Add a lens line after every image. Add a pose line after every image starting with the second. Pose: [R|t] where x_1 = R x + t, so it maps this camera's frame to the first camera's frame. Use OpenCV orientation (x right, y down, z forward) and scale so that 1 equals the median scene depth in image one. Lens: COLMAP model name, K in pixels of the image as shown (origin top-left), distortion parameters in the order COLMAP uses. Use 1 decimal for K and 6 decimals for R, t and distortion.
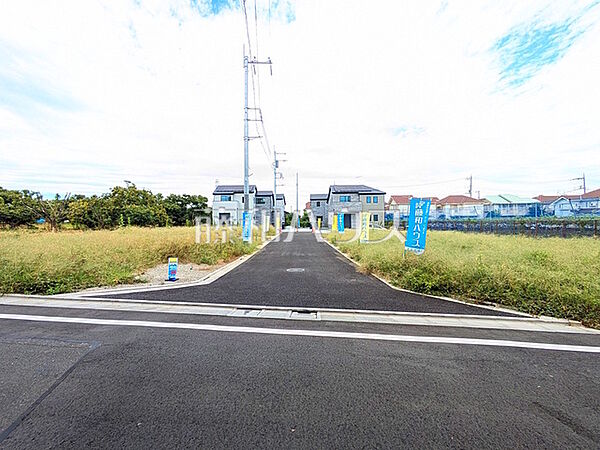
lens RADIAL K [[238.6, 0, 297.9], [0, 238.6, 226.6], [0, 0, 1]] dist [0.000196, 0.001845]
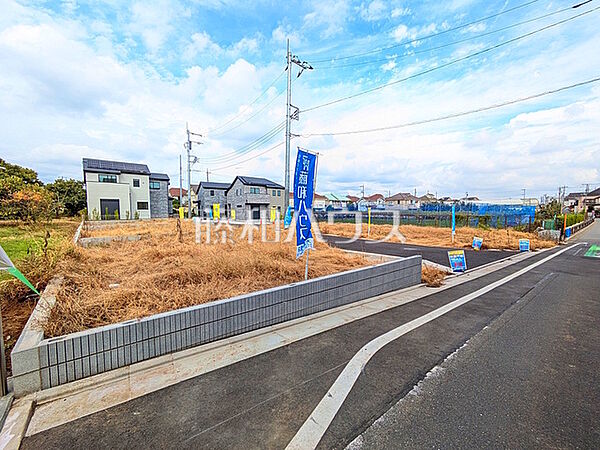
lens RADIAL K [[238.6, 0, 300.3], [0, 238.6, 225.1], [0, 0, 1]] dist [0.000196, 0.001845]
pose [[0.752040, -0.028834, 0.658486, -0.362207], [0.001305, 0.999106, 0.042259, -0.009360], [-0.659116, -0.030922, 0.751405, 0.077584]]
